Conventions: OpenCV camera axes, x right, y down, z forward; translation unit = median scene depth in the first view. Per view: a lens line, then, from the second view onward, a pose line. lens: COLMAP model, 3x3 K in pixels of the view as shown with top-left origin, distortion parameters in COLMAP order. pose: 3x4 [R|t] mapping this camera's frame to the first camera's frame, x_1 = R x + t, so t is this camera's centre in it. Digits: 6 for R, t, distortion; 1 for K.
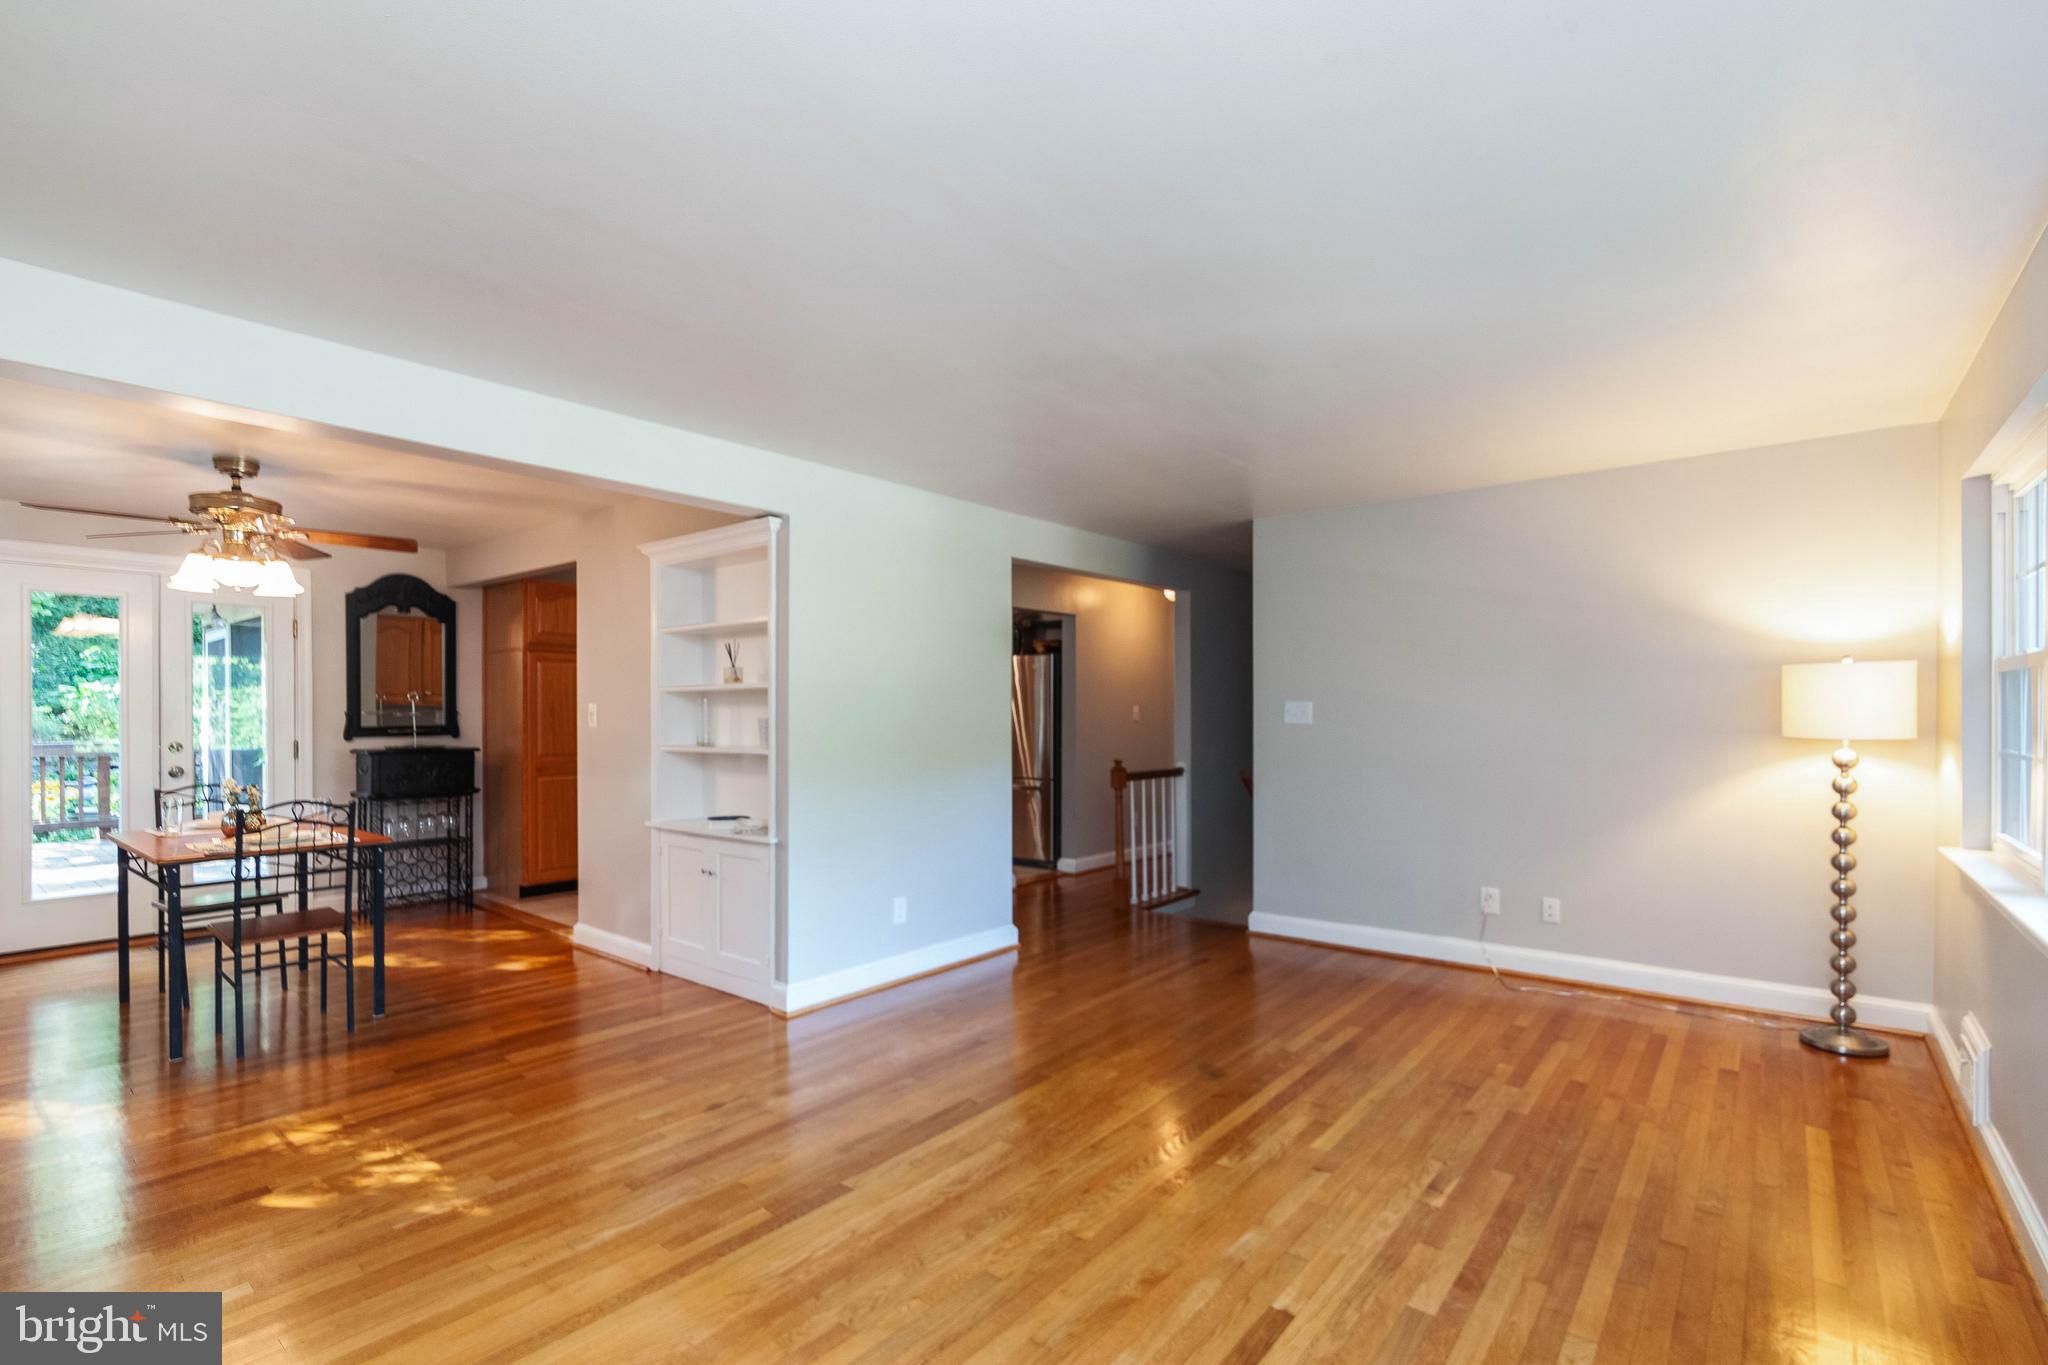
lens RADIAL K [[946.8, 0, 1051.8], [0, 946.8, 710.8], [0, 0, 1]] dist [-0.001955, -0.001241]
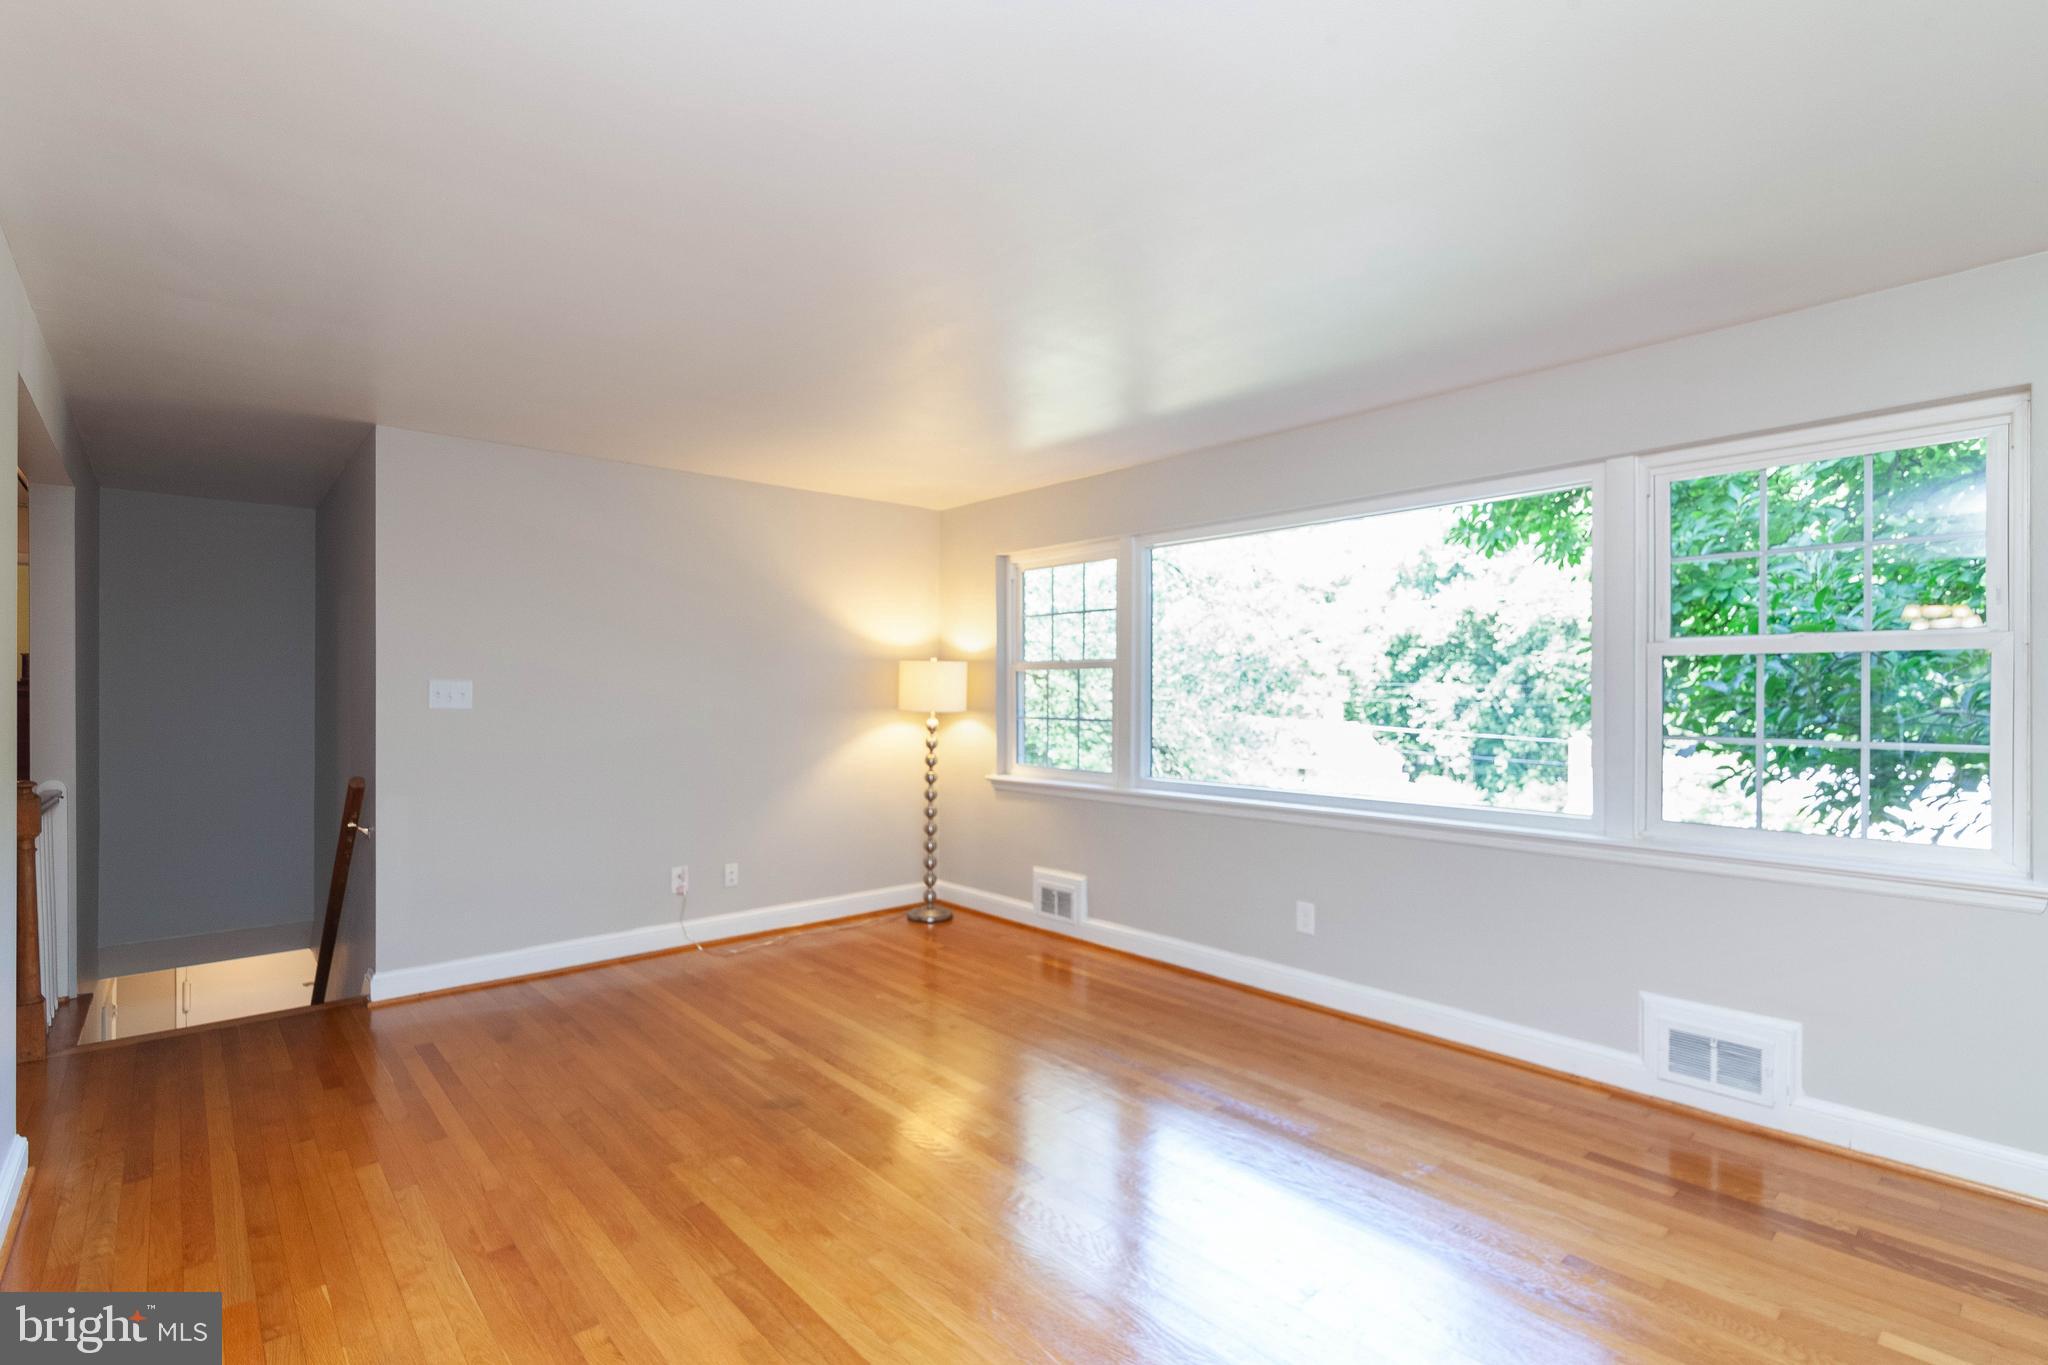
lens RADIAL K [[946.8, 0, 1041.6], [0, 946.8, 690.1], [0, 0, 1]] dist [-0.001955, -0.001241]
pose [[0.163989, 0.004507, 0.986452, -0.596283], [-0.001306, 0.999990, -0.004352, 0.001822], [-0.986461, -0.000574, 0.163993, 0.565121]]
